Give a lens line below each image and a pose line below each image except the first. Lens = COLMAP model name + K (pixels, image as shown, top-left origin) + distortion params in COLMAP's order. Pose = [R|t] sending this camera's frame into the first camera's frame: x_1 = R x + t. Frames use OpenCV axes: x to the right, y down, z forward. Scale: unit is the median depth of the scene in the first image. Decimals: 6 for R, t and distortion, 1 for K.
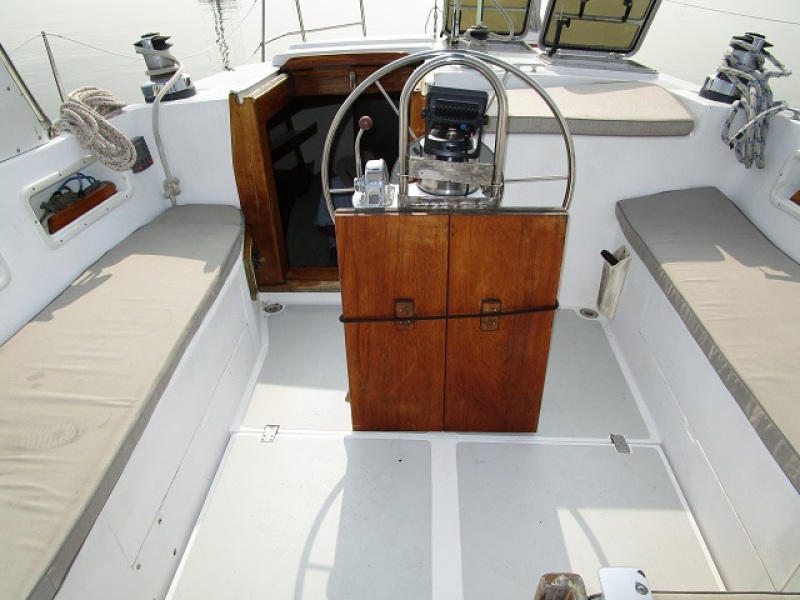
lens RADIAL K [[571.5, 0, 401.3], [0, 571.5, 303.9], [0, 0, 1]] dist [-0.019536, 0.006709]
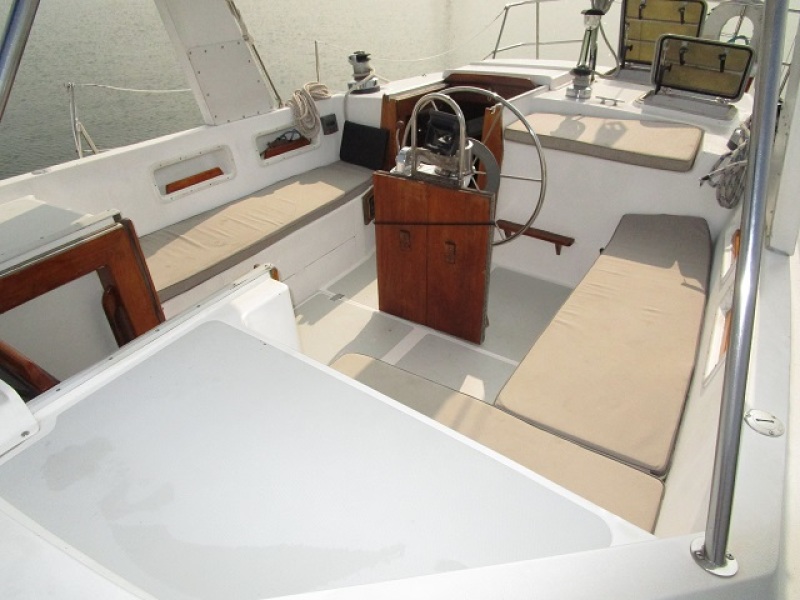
lens RADIAL K [[571.5, 0, 402.2], [0, 571.5, 298.6], [0, 0, 1]] dist [-0.019536, 0.006709]
pose [[0.858141, 0.275358, -0.433326, 0.596541], [-0.270315, 0.959875, 0.074636, 0.046126], [0.436490, 0.053087, 0.898141, -0.386899]]
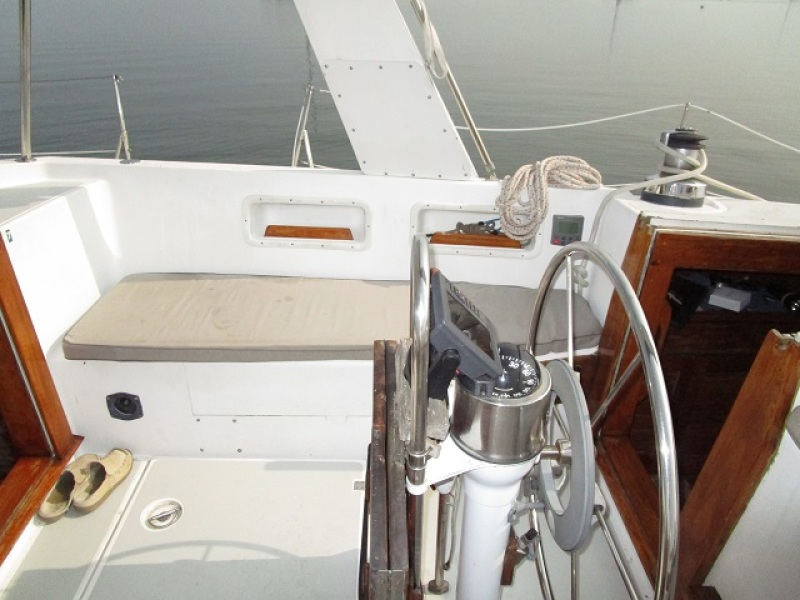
lens RADIAL K [[571.5, 0, 403.8], [0, 571.5, 295.9], [0, 0, 1]] dist [-0.019536, 0.006709]
pose [[0.066582, 0.490293, -0.869011, 0.435932], [-0.554055, 0.742495, 0.376463, -0.402502], [0.829813, 0.456414, 0.321086, 0.517640]]
